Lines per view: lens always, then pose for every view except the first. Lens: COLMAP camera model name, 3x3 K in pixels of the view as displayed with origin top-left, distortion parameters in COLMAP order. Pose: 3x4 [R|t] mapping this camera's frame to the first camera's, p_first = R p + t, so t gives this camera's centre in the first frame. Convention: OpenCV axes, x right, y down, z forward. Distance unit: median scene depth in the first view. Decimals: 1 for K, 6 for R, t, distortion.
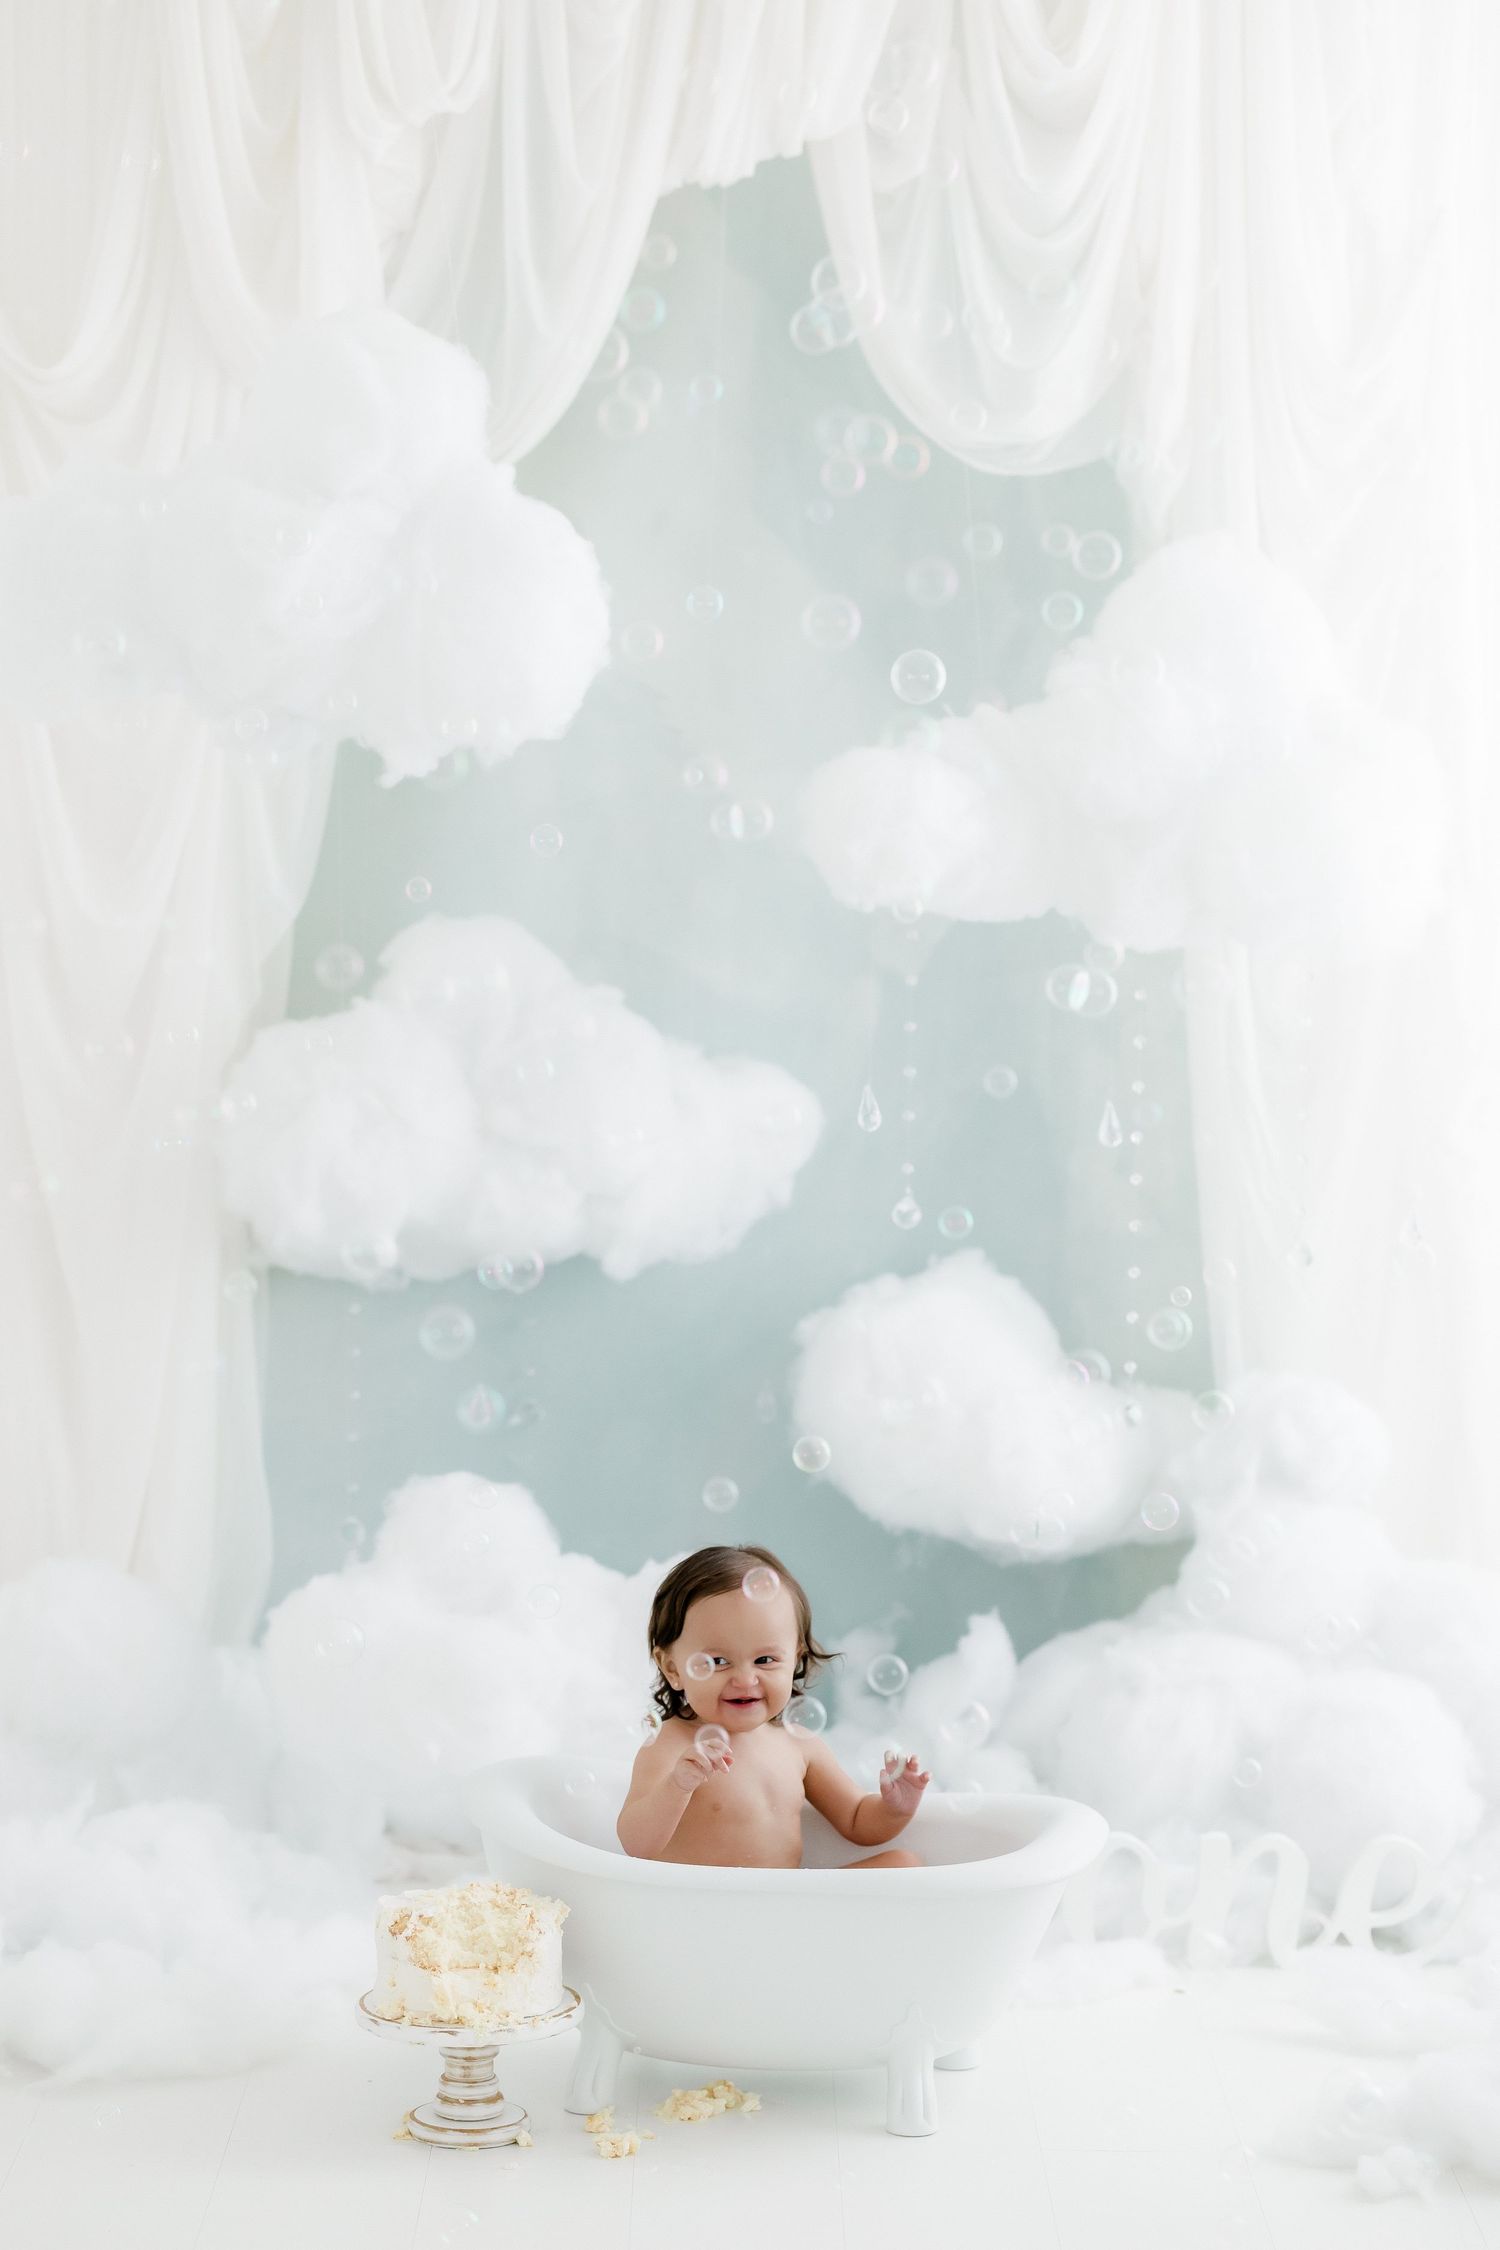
lens RADIAL K [[5573.1, 0, 740.0], [0, 5573.1, 1131.9], [0, 0, 1]] dist [-0.007414, -0.345901]
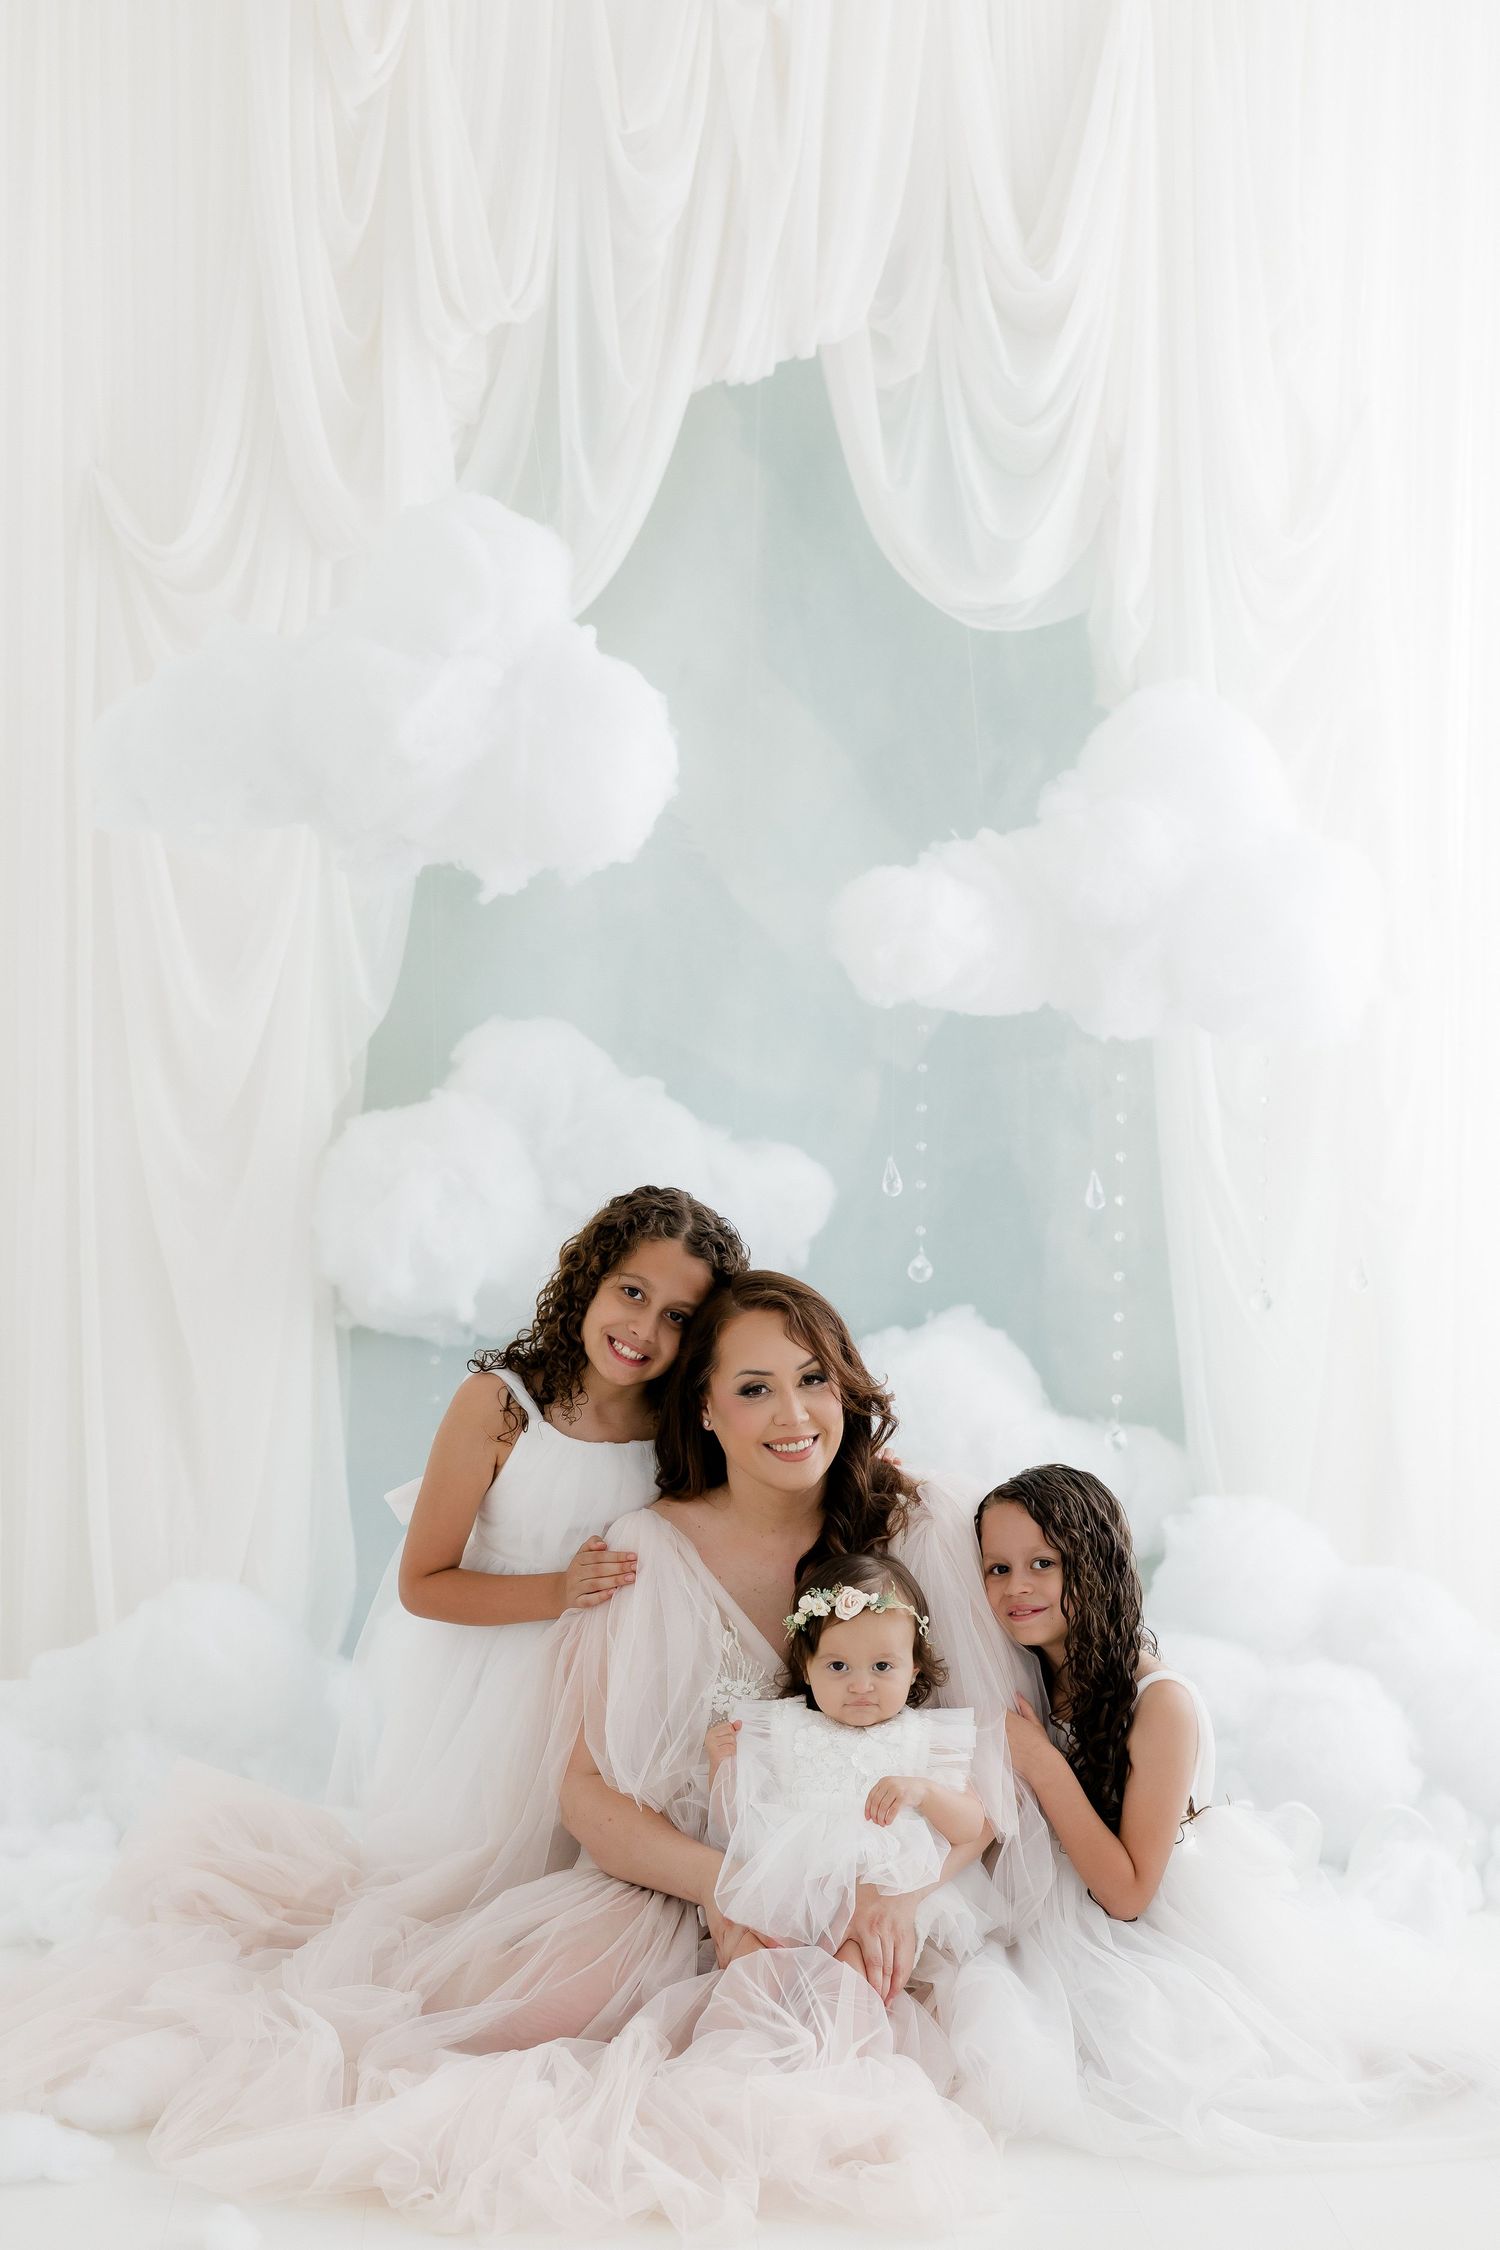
lens RADIAL K [[5567.0, 0, 748.7], [0, 5567.0, 1158.6], [0, 0, 1]] dist [-0.026213, 0.098257]
pose [[0.999232, -0.011048, 0.037584, -0.048205], [0.011861, 0.999699, -0.021469, 0.015881], [-0.037336, 0.021898, 0.999063, -0.151521]]
